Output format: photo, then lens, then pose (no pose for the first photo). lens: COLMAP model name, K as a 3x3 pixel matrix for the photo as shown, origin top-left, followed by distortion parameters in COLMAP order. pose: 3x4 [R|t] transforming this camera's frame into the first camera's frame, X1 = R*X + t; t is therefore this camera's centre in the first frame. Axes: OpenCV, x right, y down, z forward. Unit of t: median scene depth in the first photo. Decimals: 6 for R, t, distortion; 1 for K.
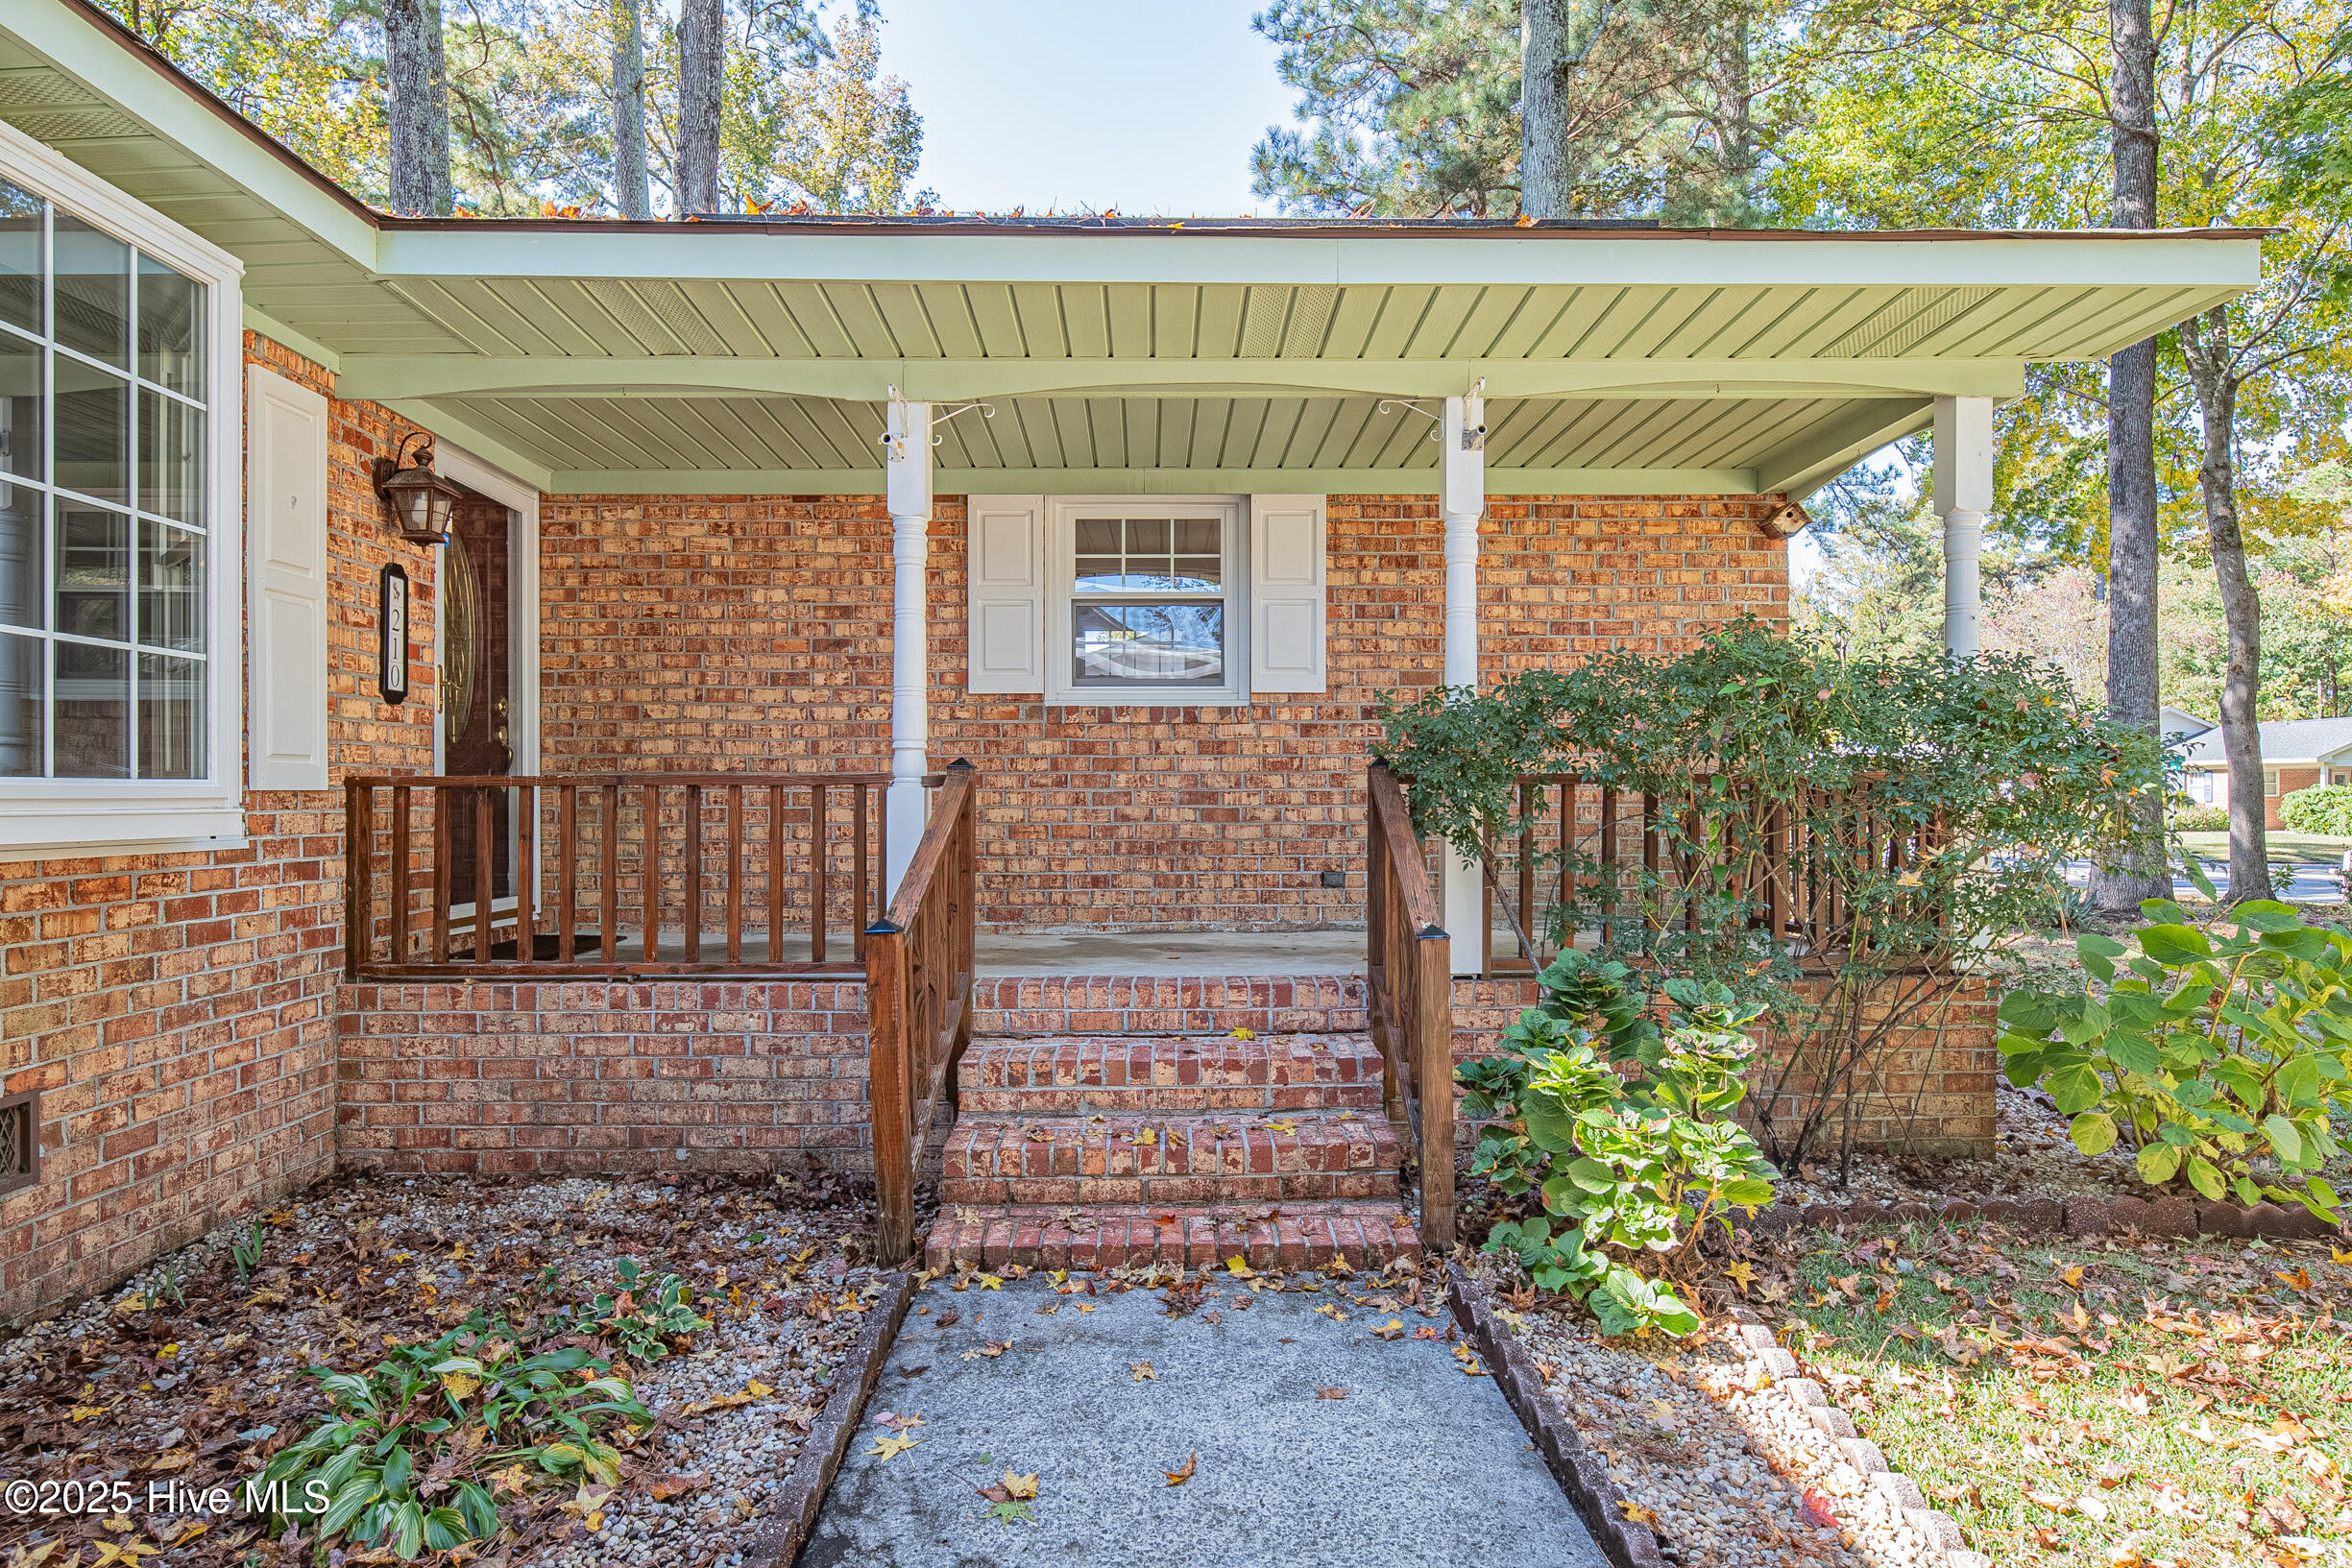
lens RADIAL K [[1290.4, 0, 1181.5], [0, 1290.4, 805.3], [0, 0, 1]] dist [-0.000976, -0.001685]
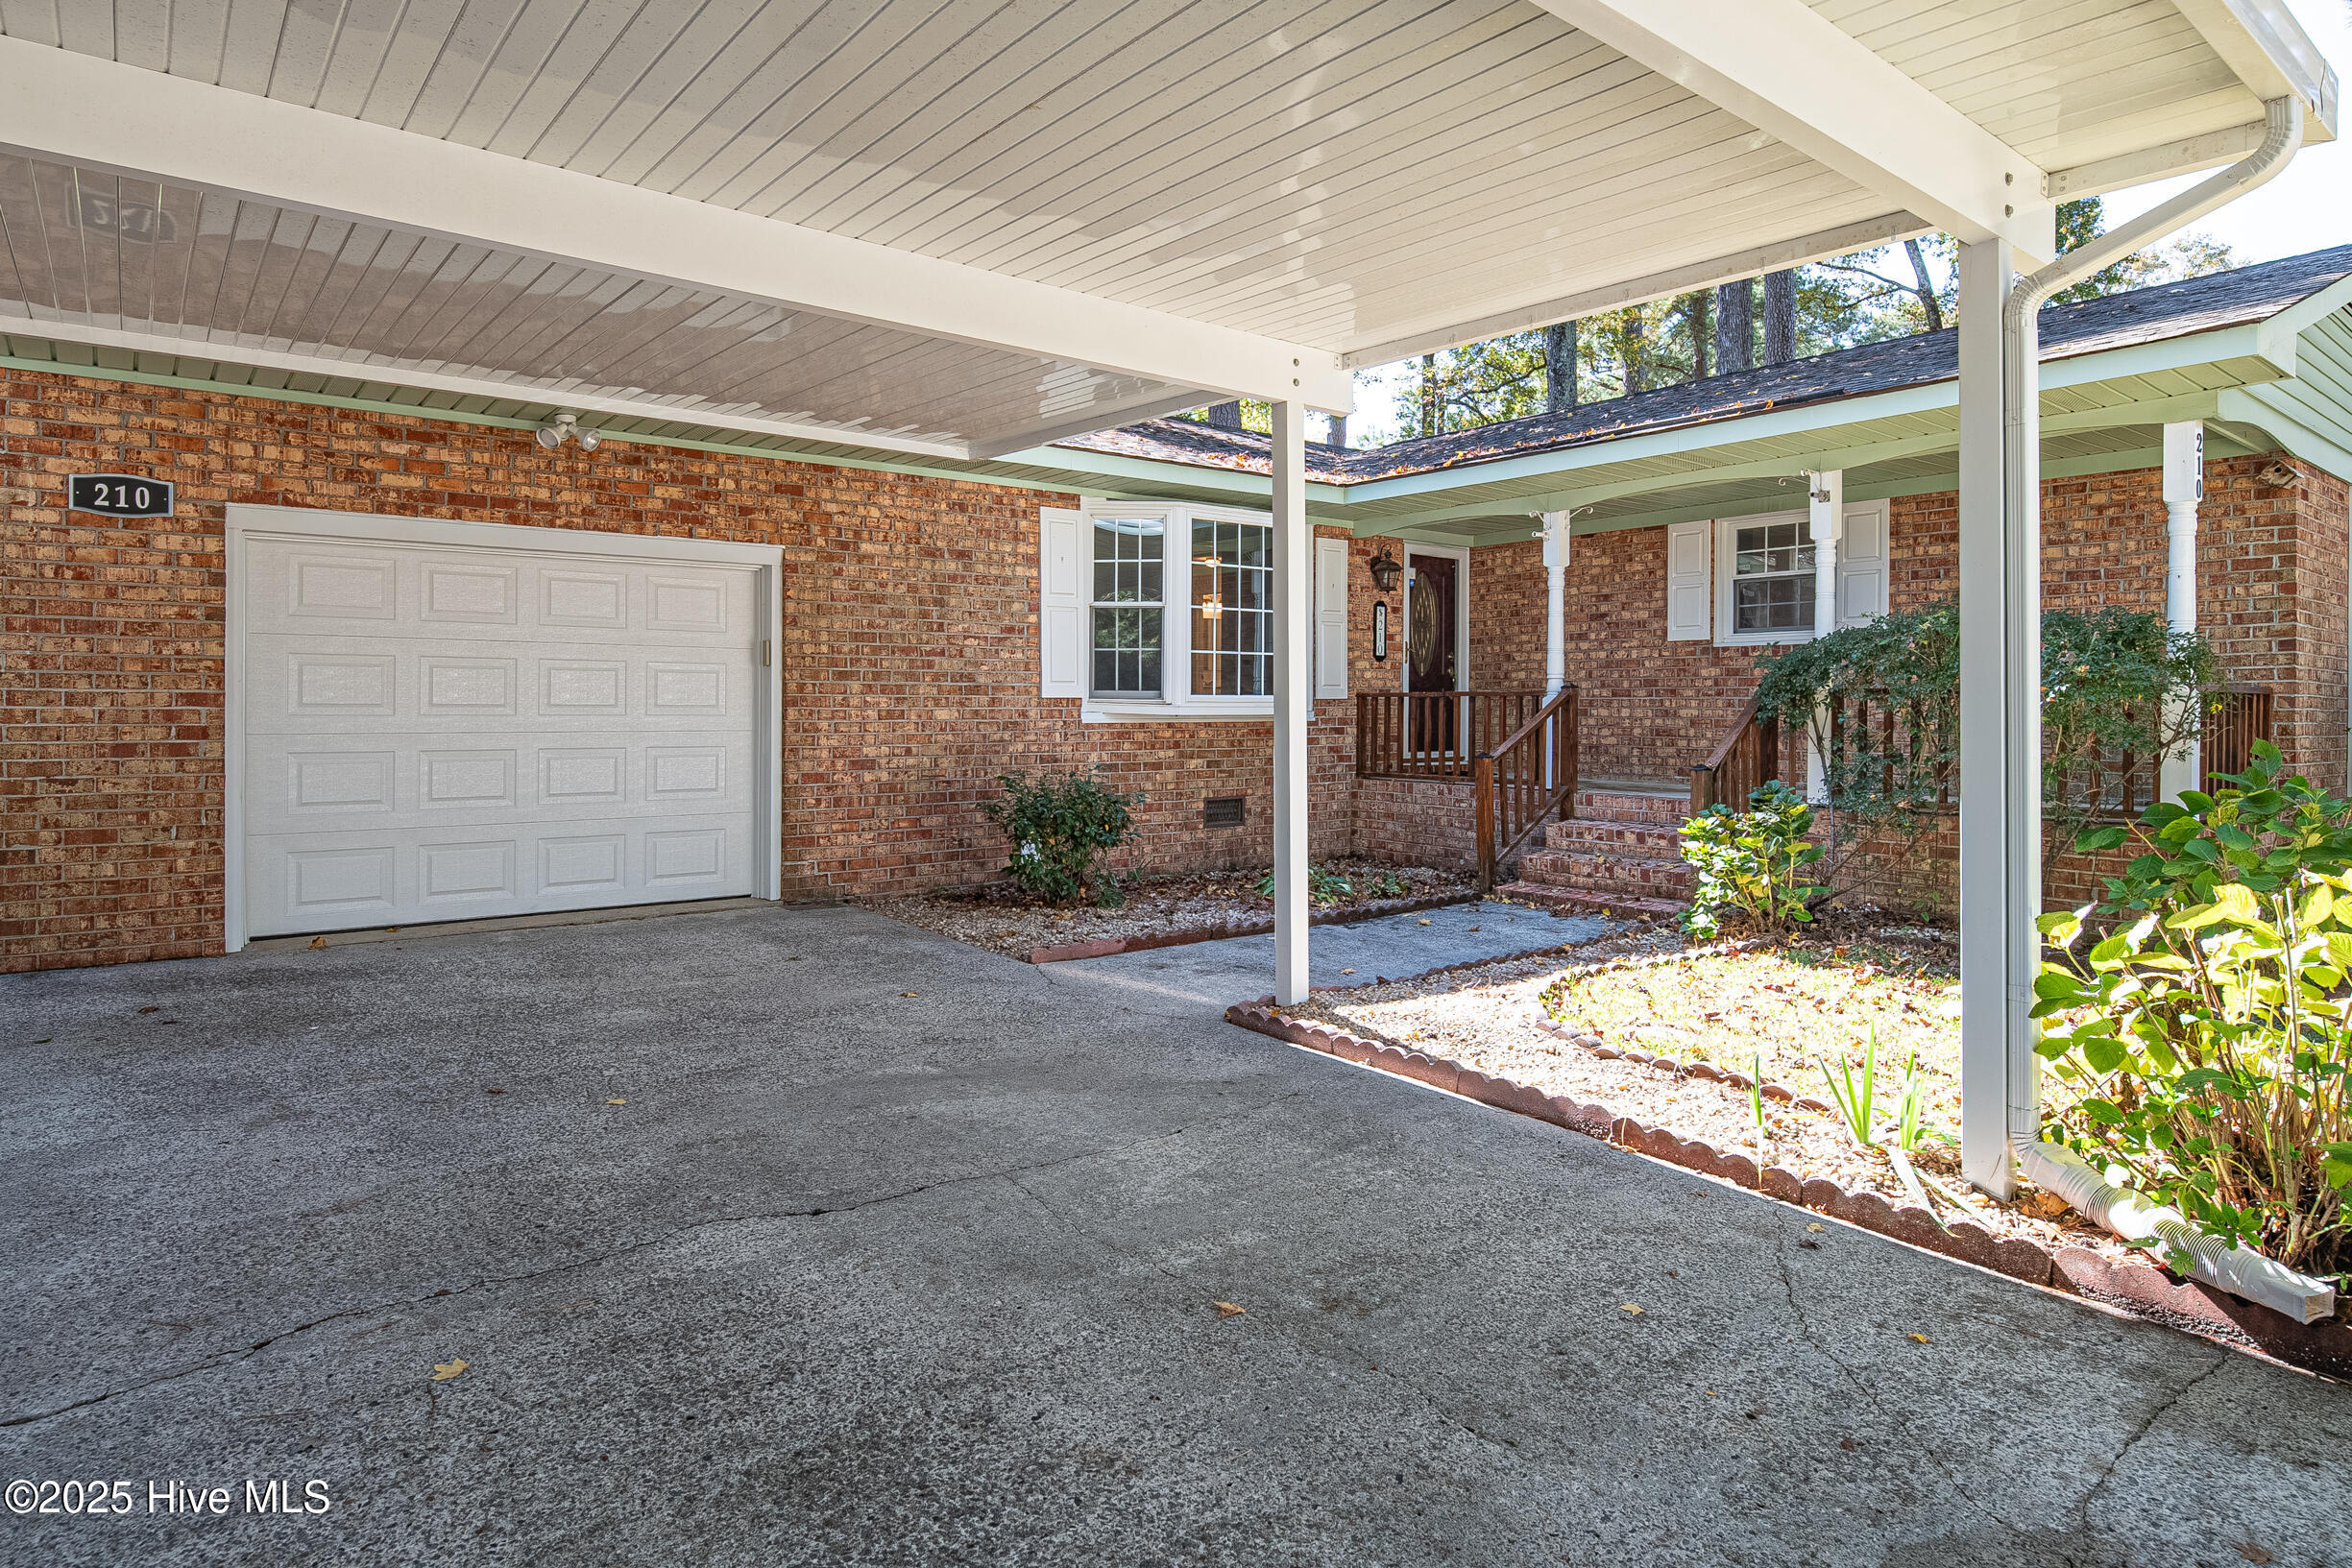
lens RADIAL K [[1290.4, 0, 1176.2], [0, 1290.4, 704.5], [0, 0, 1]] dist [-0.000976, -0.001685]
pose [[0.607843, 0.002442, -0.794053, 0.906543], [-0.006858, 0.999974, -0.002174, 0.005479], [0.794027, 0.006767, 0.607844, -0.627376]]
